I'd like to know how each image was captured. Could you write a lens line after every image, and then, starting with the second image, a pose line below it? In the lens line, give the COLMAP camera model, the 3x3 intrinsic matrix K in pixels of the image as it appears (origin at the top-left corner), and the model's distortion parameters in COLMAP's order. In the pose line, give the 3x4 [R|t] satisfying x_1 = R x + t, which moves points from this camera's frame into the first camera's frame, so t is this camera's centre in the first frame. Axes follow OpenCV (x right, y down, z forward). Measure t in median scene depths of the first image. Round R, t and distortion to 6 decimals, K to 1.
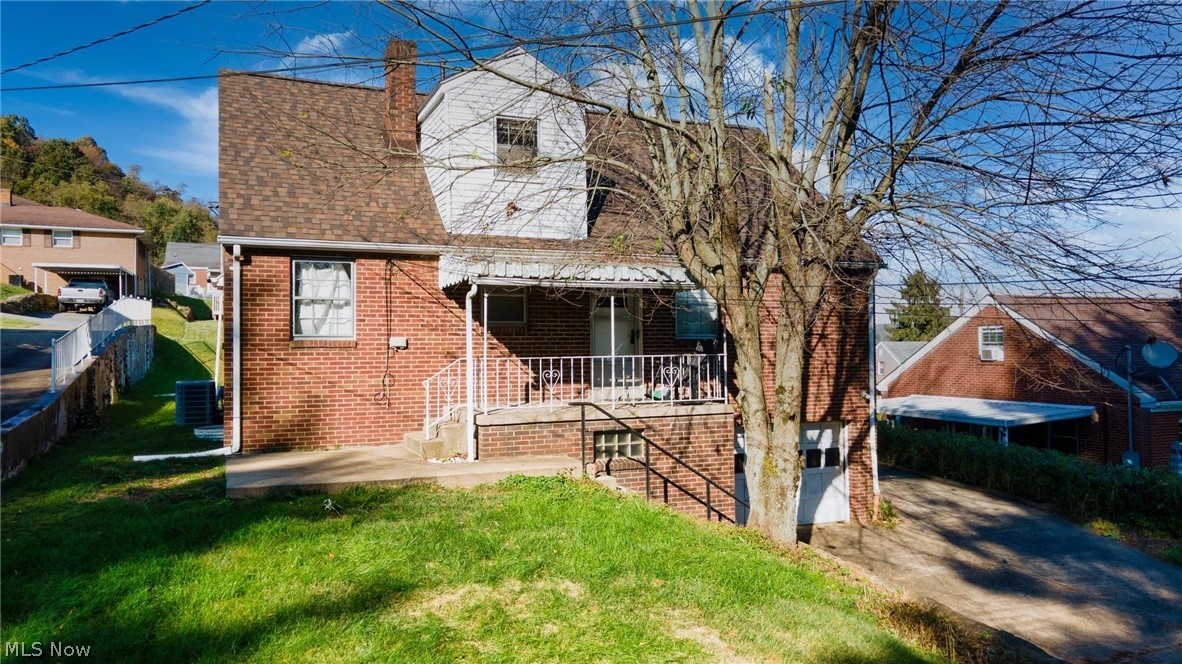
lens RADIAL K [[854.4, 0, 585.6], [0, 854.4, 332.1], [0, 0, 1]] dist [0.031805, 0.002627]
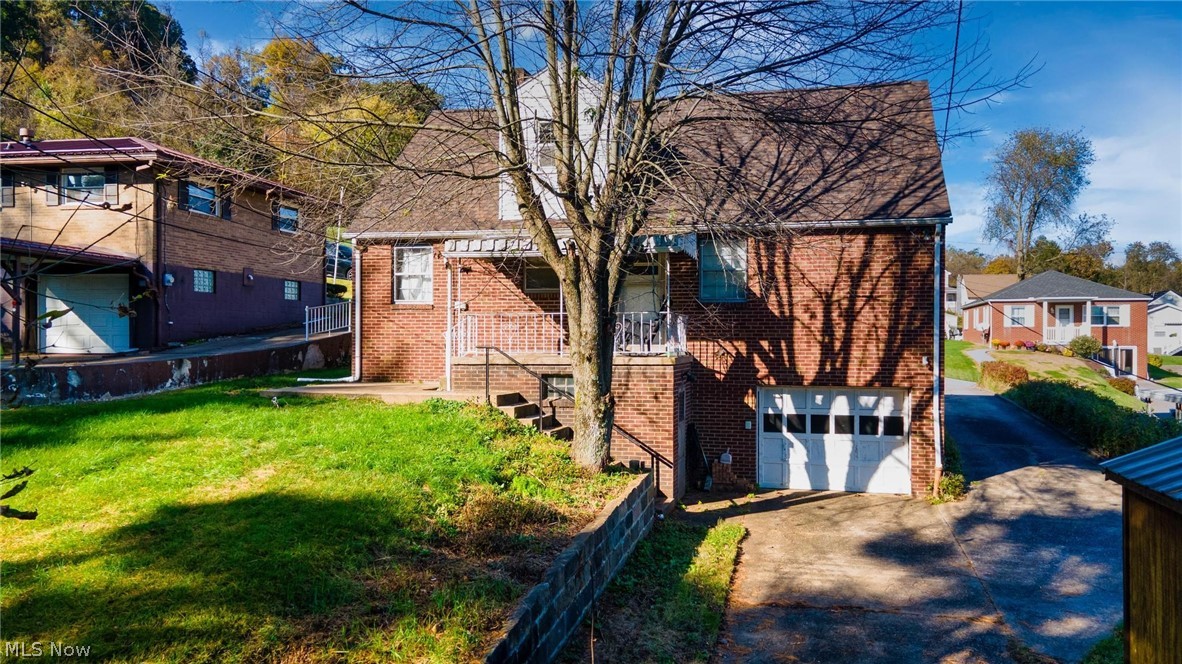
lens RADIAL K [[854.4, 0, 585.6], [0, 854.4, 332.1], [0, 0, 1]] dist [0.031805, 0.002627]
pose [[0.814562, 0.005171, -0.580053, 0.663030], [0.000858, 0.999948, 0.010119, 0.037561], [0.580076, -0.008740, 0.814516, 0.033293]]
